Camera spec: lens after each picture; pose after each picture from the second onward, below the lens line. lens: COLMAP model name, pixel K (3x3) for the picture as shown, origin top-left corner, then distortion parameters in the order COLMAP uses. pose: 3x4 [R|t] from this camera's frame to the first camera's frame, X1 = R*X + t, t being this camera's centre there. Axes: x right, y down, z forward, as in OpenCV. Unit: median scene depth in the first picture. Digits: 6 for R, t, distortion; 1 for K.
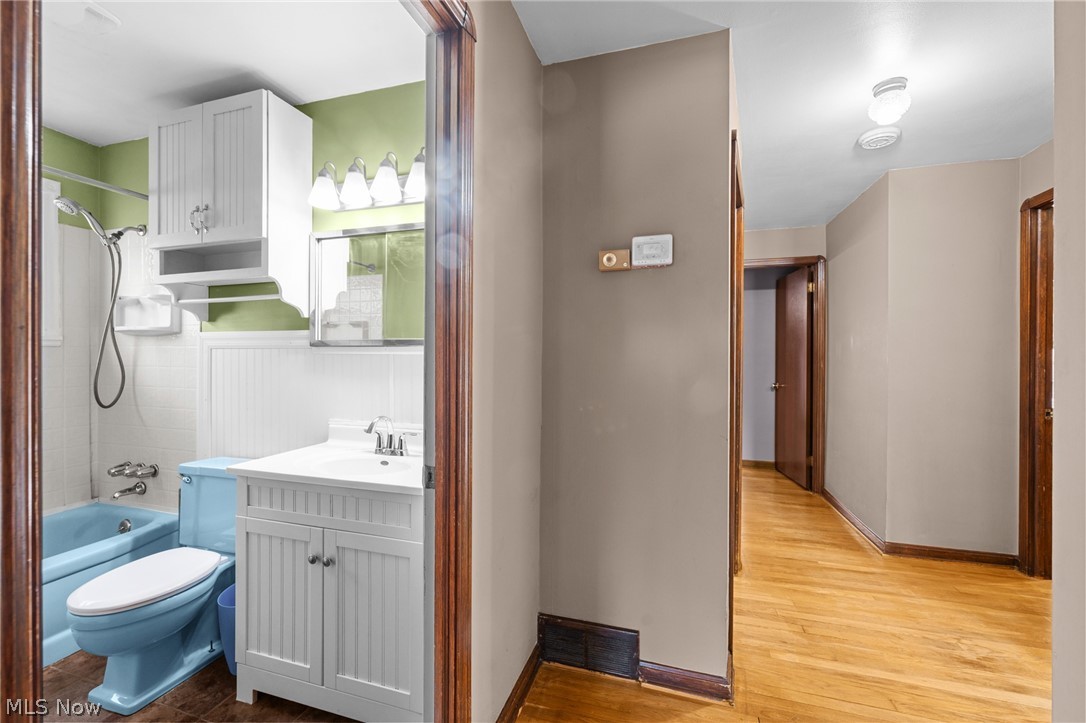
lens RADIAL K [[441.8, 0, 544.5], [0, 441.8, 357.8], [0, 0, 1]] dist [-0.002392, -0.000191]
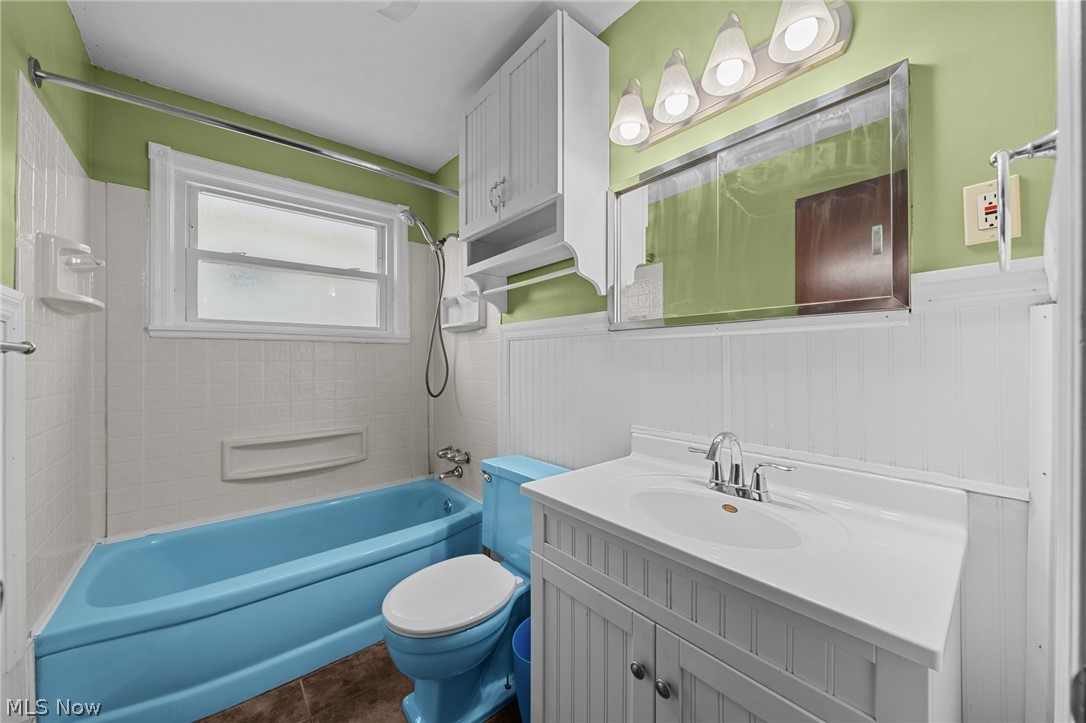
lens RADIAL K [[391.4, 0, 547.9], [0, 391.4, 360.0], [0, 0, 1]] dist [0.002067, 0.000356]
pose [[0.845039, -0.005053, -0.534681, -0.254280], [0.001860, 0.999977, -0.006511, 0.030593], [0.534702, 0.004507, 0.845029, 0.360583]]
